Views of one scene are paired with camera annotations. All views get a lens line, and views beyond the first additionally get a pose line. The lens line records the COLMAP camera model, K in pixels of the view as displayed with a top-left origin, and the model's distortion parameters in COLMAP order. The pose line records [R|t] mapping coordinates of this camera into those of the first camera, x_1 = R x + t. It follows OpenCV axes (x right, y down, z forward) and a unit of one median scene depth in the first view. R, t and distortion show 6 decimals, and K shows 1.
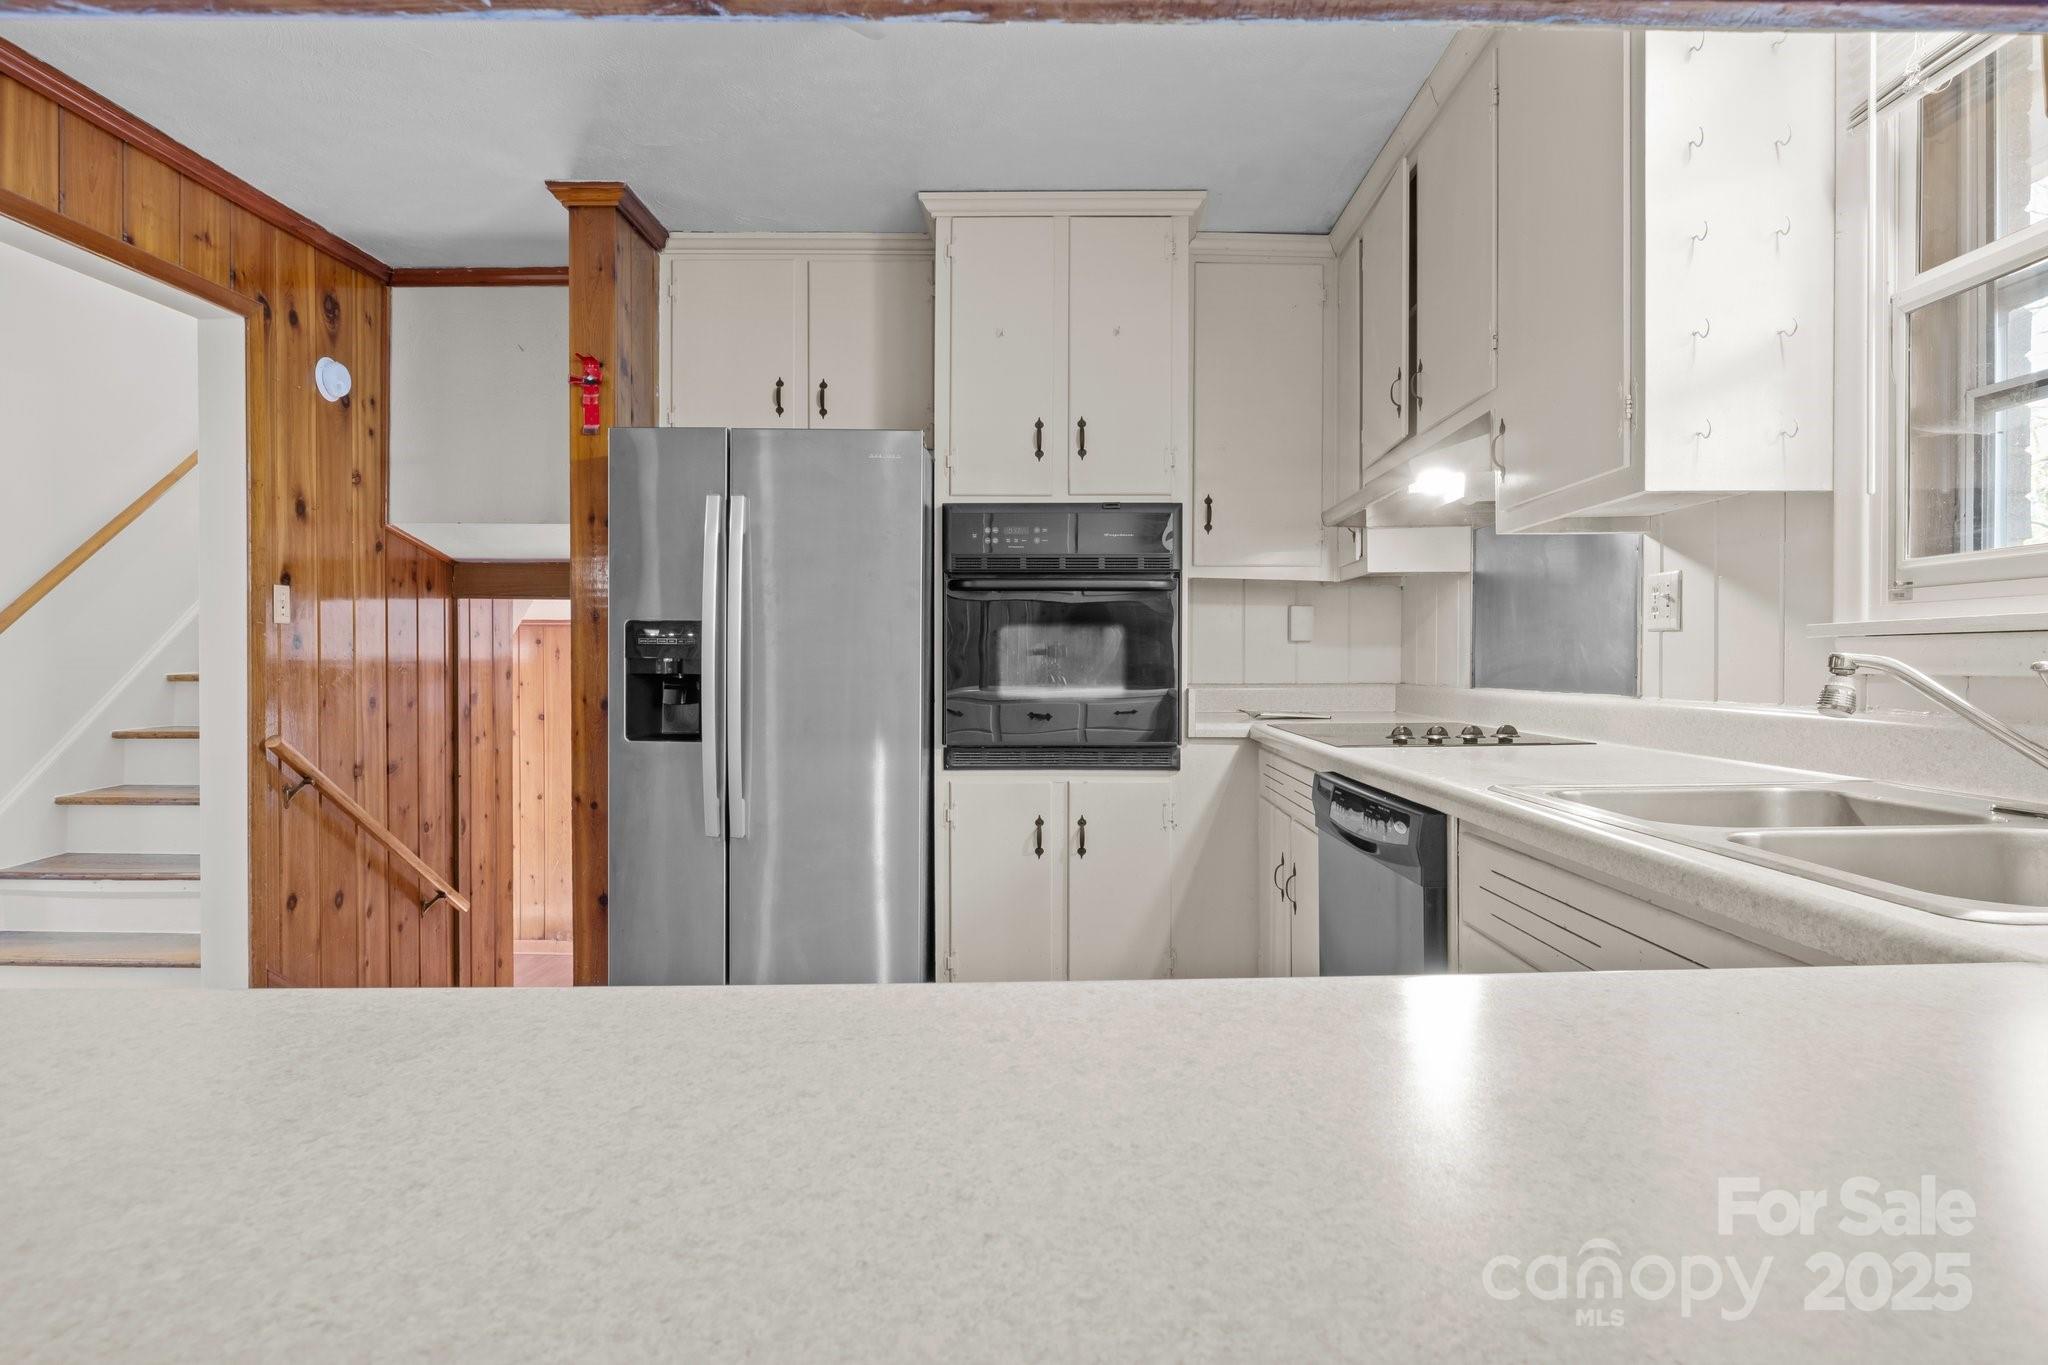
lens RADIAL K [[1107.3, 0, 1022.9], [0, 1107.3, 683.0], [0, 0, 1]] dist [-0.004146, 0.000226]
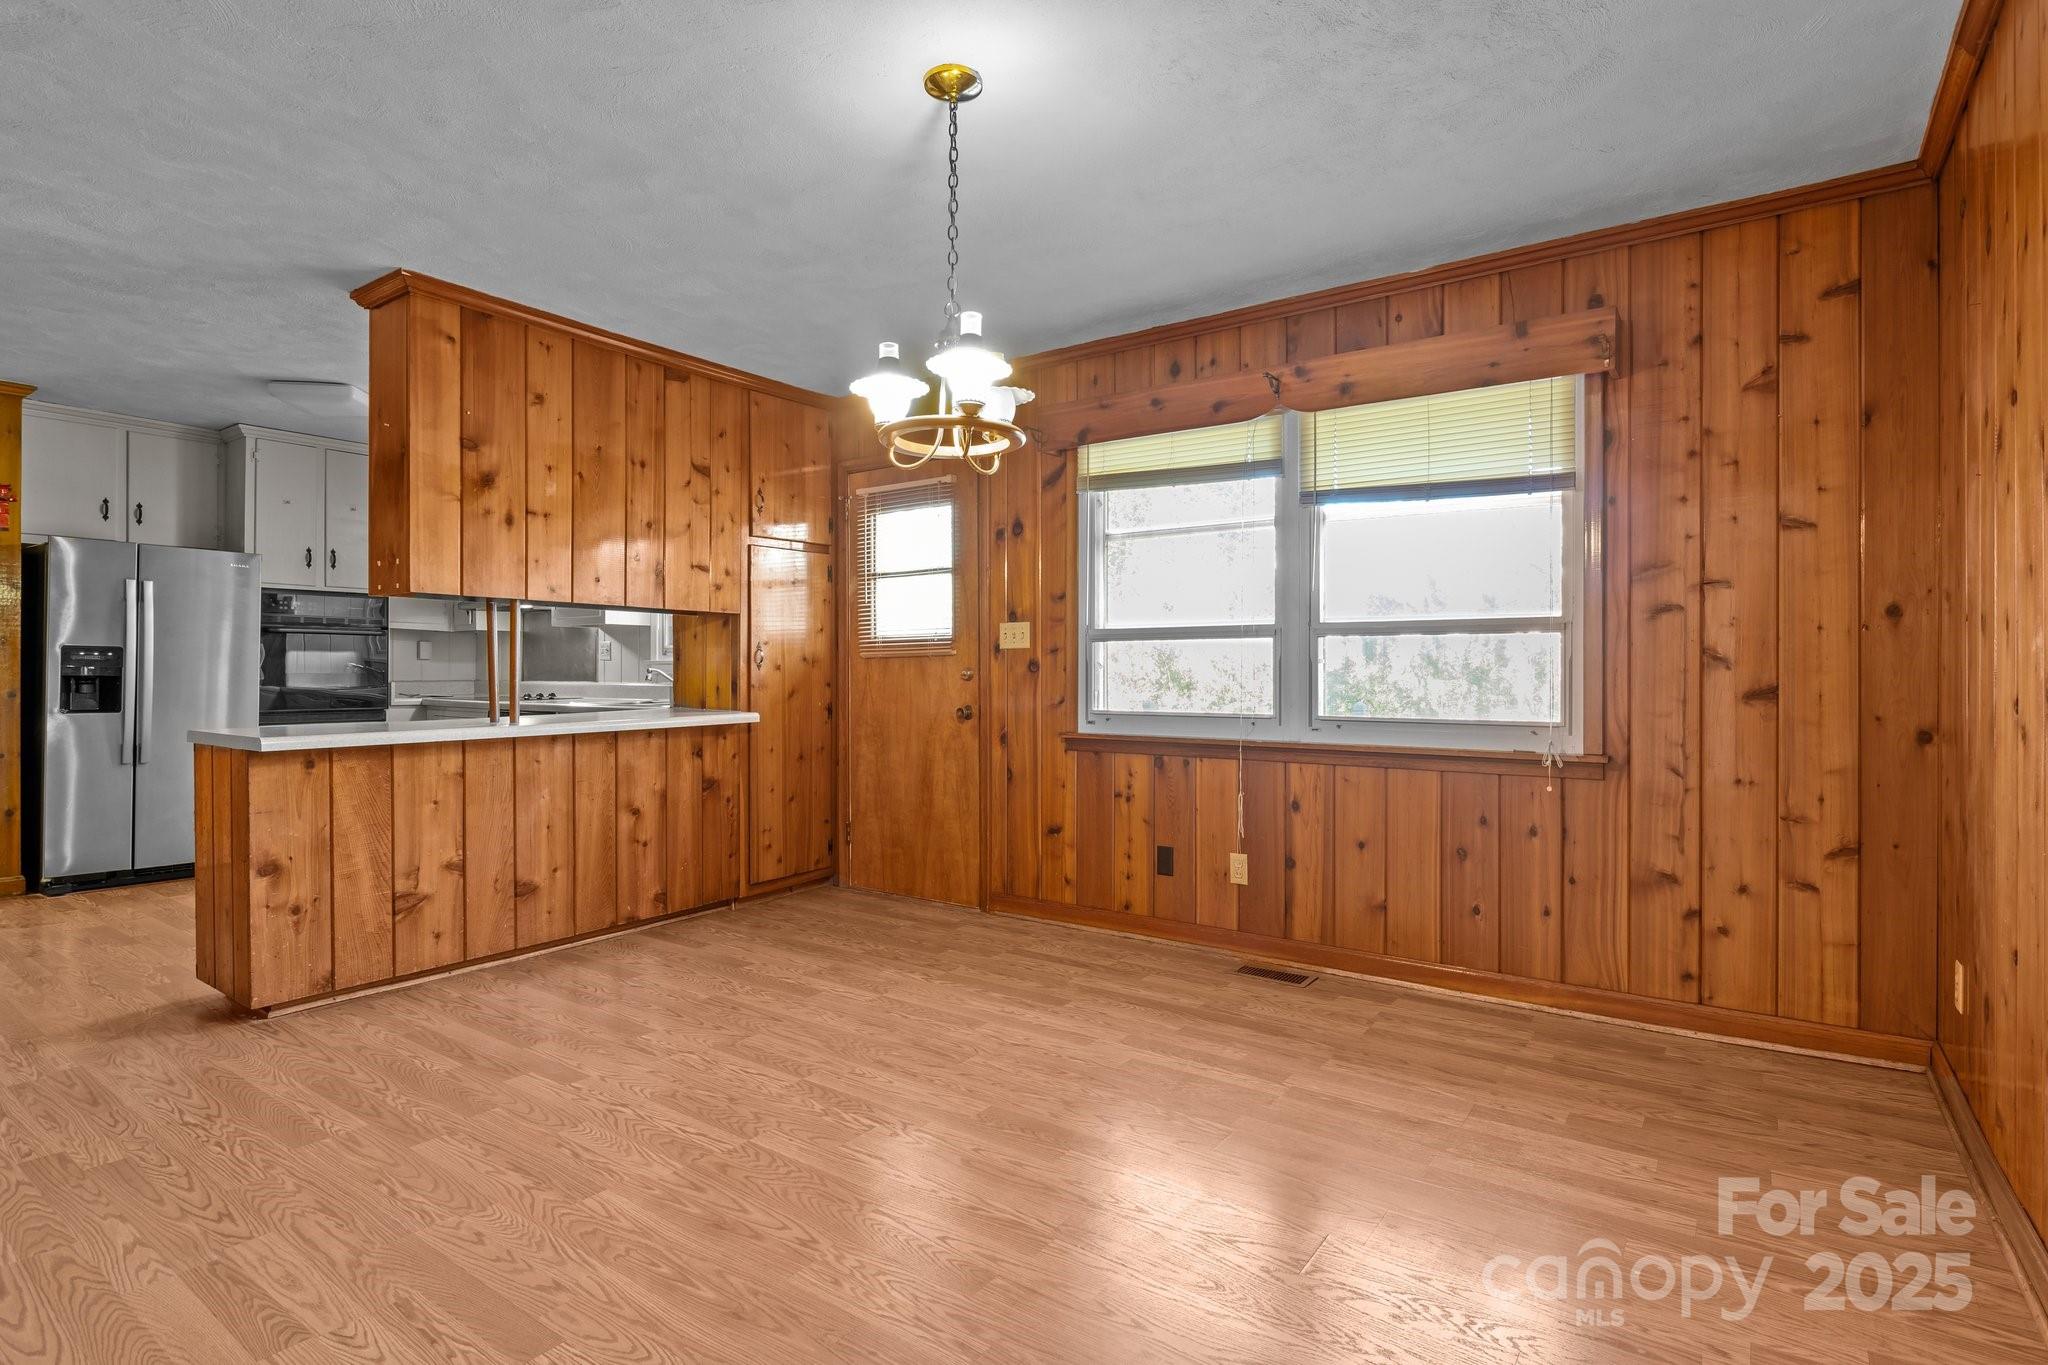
lens RADIAL K [[1023.0, 0, 1030.9], [0, 1023.0, 676.1], [0, 0, 1]] dist [-0.003820, -0.002515]
pose [[0.572311, -0.002189, 0.820034, -0.747084], [0.011871, 0.999914, -0.005616, 0.018564], [-0.819951, 0.012948, 0.572287, -1.112259]]
